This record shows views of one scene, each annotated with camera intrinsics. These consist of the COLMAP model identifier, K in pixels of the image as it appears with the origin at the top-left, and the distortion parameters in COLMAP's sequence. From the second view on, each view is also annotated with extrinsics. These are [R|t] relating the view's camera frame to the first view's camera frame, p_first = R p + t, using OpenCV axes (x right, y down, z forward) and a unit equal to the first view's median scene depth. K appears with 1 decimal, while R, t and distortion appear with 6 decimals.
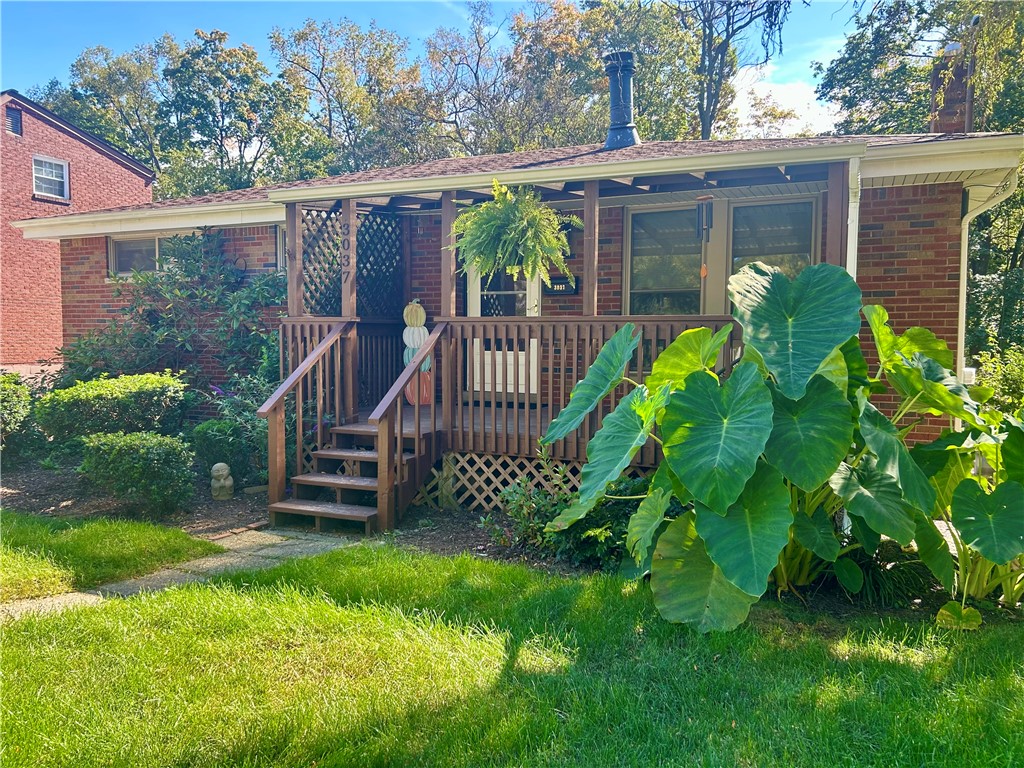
lens RADIAL K [[776.0, 0, 516.1], [0, 776.0, 385.2], [0, 0, 1]] dist [0.003326, -0.013755]
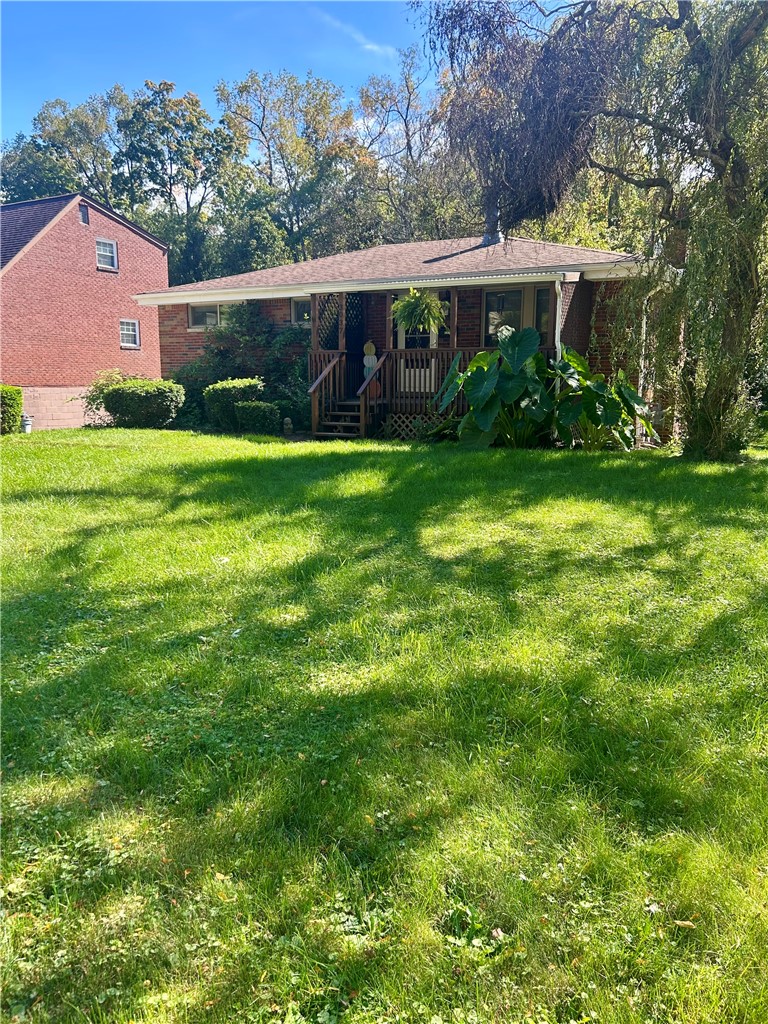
lens RADIAL K [[776.0, 0, 371.2], [0, 776.0, 535.4], [0, 0, 1]] dist [0.003326, -0.013755]
pose [[0.995654, 0.014244, -0.092035, 0.007654], [-0.001021, 0.989844, 0.142153, 0.013116], [0.093125, -0.141442, 0.985557, -0.134562]]
